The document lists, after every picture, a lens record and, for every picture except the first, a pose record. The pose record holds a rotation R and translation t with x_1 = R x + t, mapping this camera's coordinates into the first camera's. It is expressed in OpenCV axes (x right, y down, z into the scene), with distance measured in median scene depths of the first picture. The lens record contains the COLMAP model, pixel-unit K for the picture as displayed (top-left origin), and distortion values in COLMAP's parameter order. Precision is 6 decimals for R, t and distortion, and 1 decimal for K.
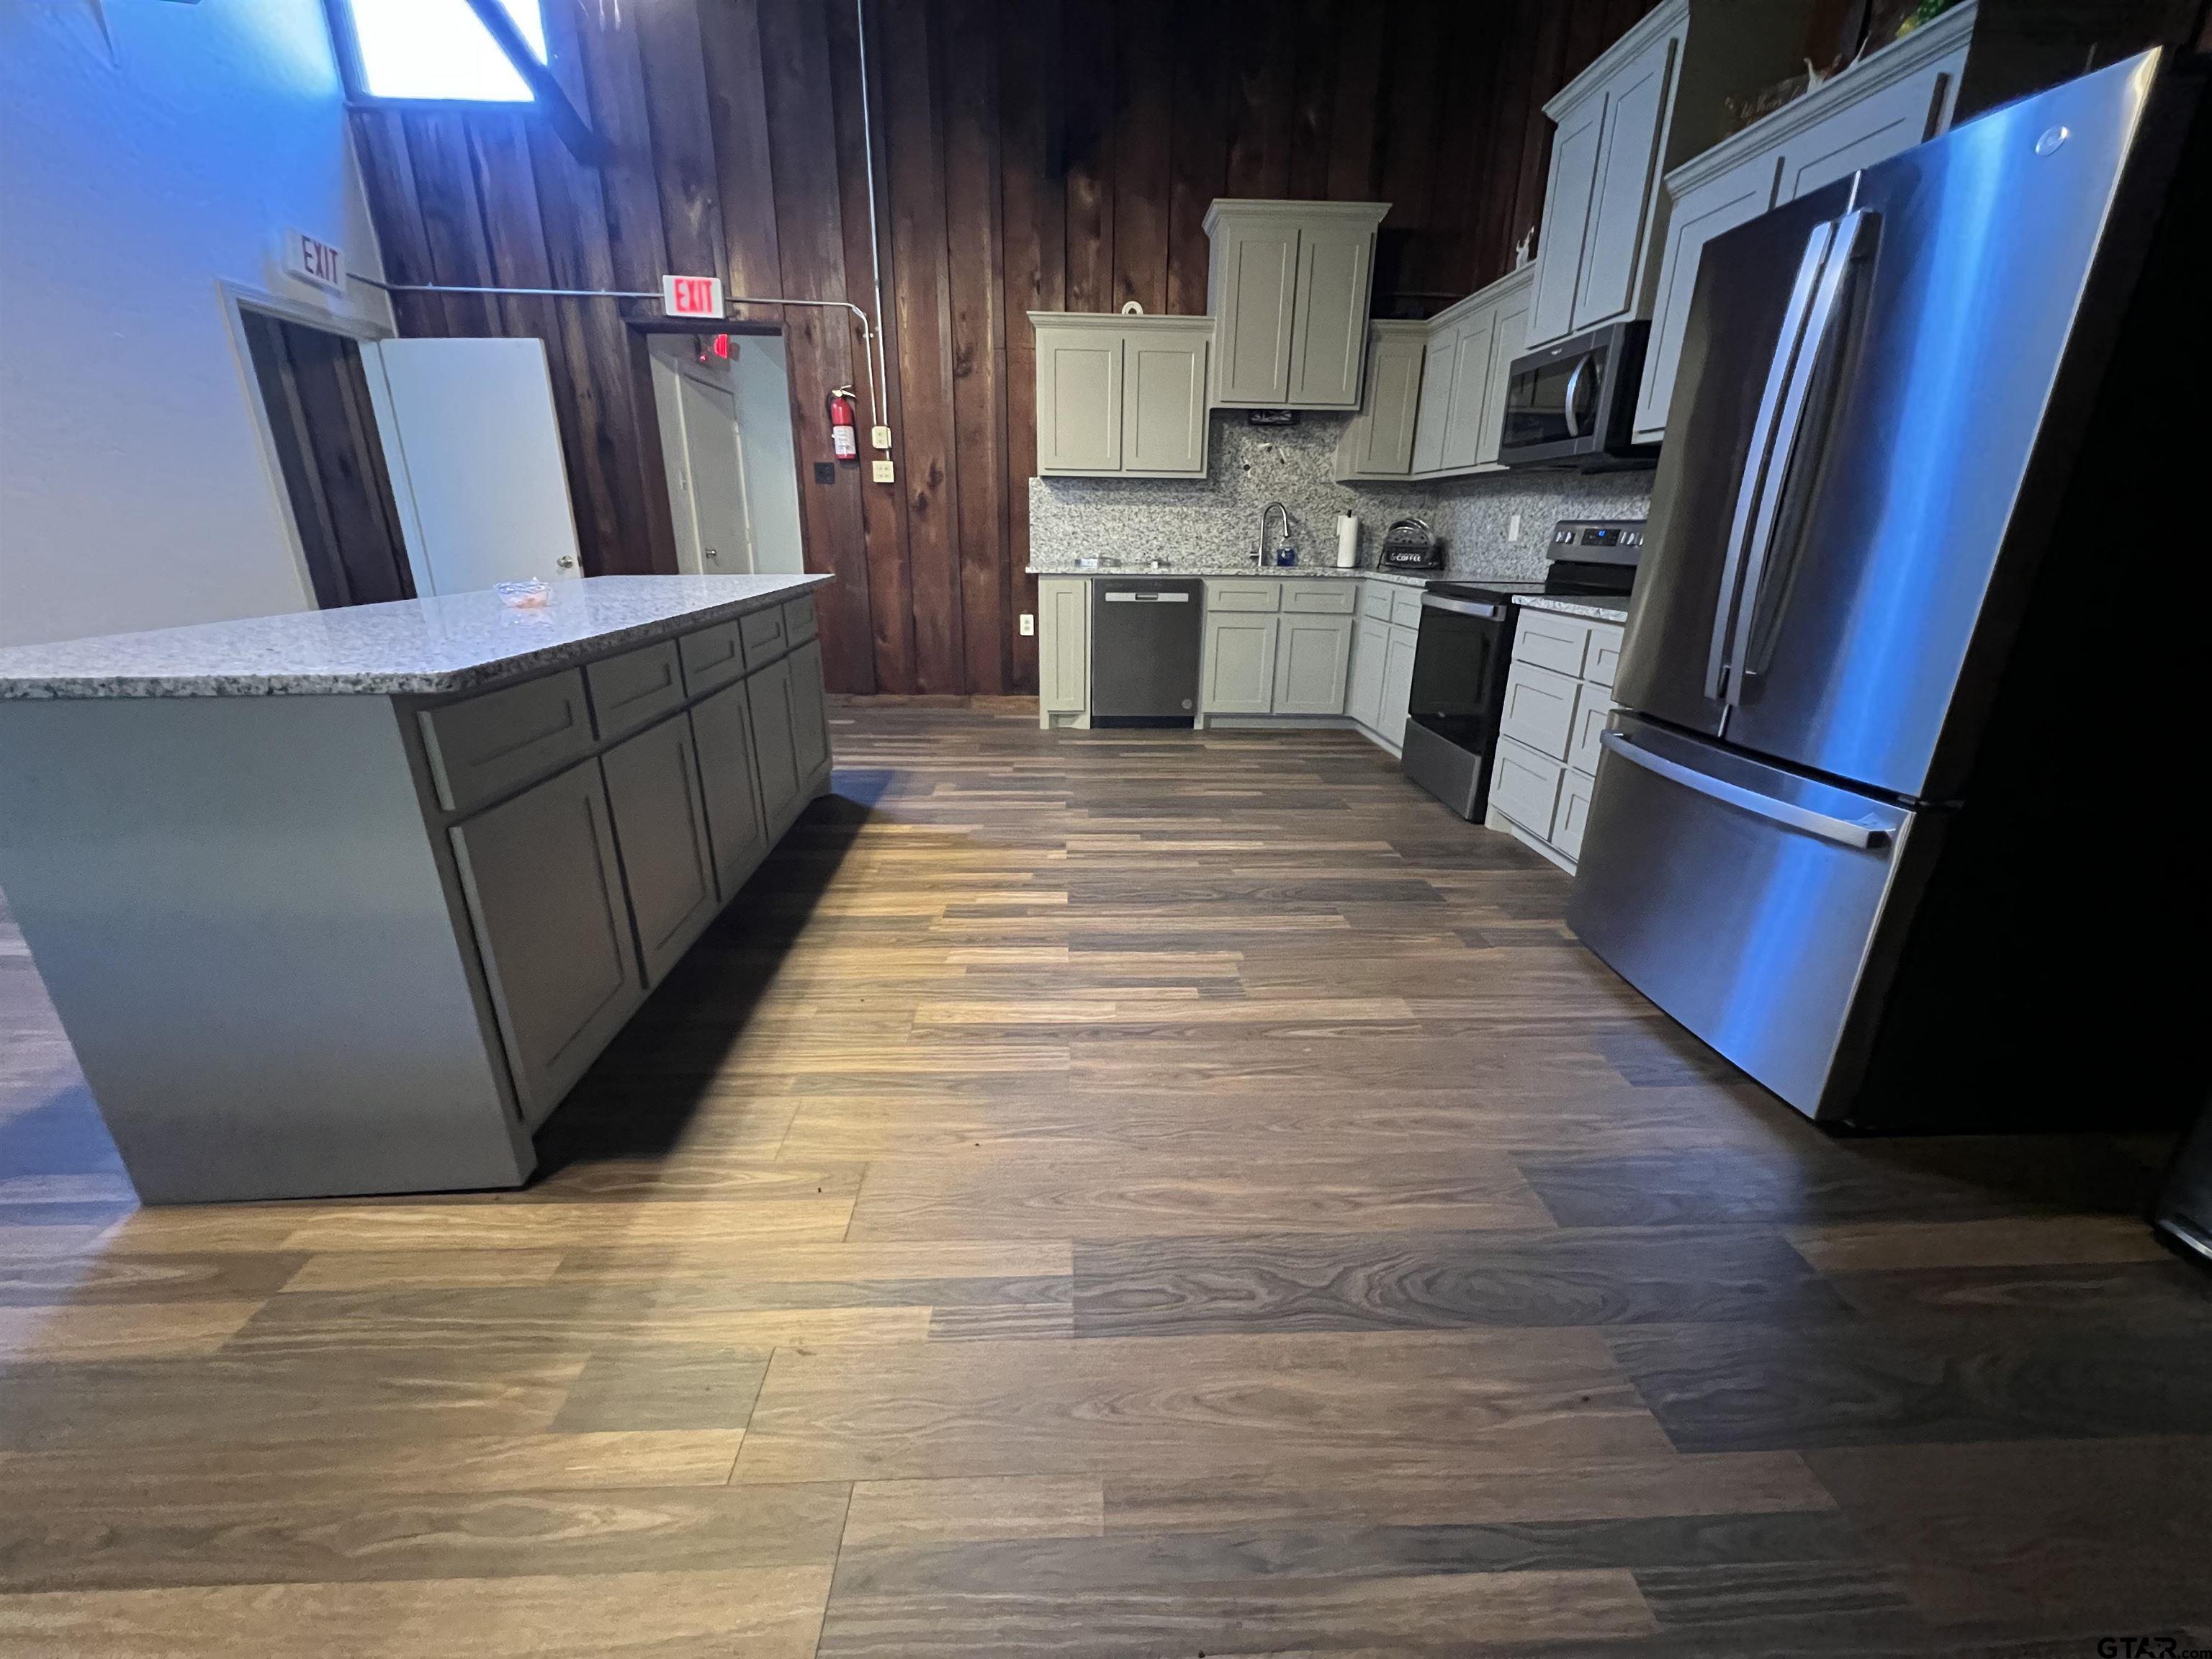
lens RADIAL K [[883.6, 0, 1097.4], [0, 883.6, 824.6], [0, 0, 1]] dist [-0.006210, 0.003360]
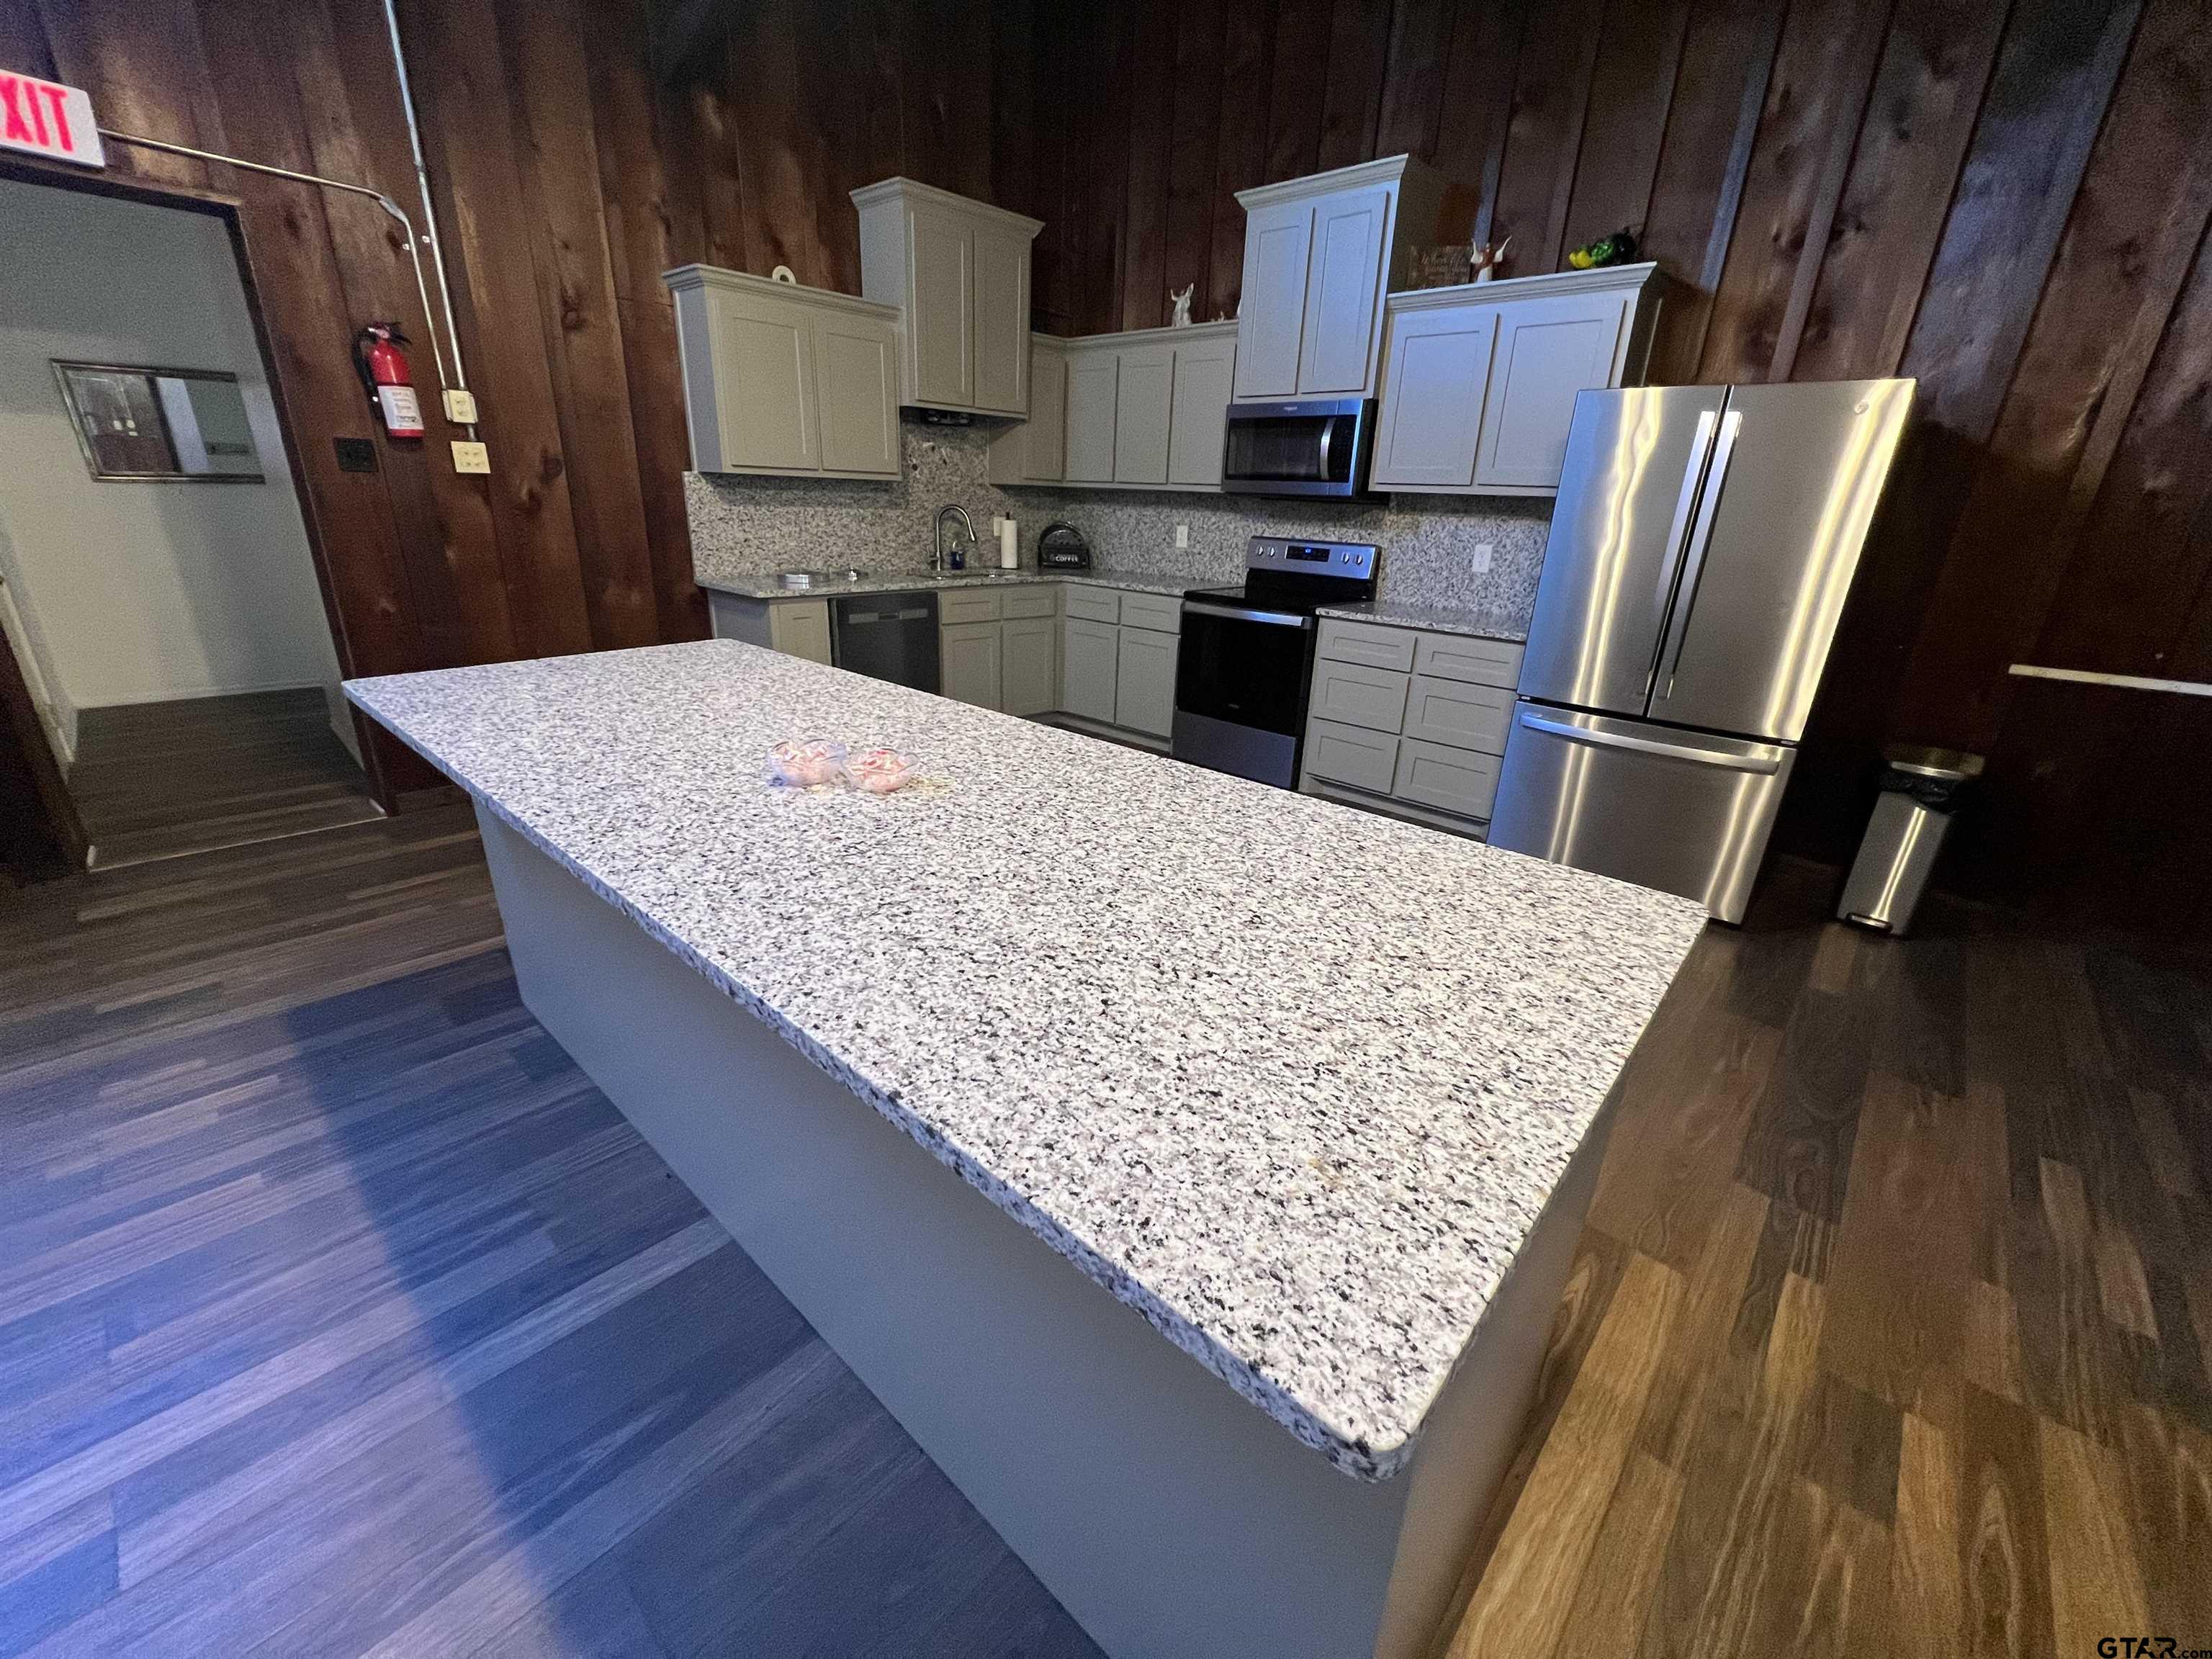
lens RADIAL K [[887.0, 0, 1102.8], [0, 887.0, 822.1], [0, 0, 1]] dist [-0.000443, 0.000276]
pose [[0.712567, -0.232040, 0.662122, -0.453644], [0.199128, 0.971805, 0.126270, -0.127132], [-0.672752, 0.041871, 0.738682, 0.196086]]
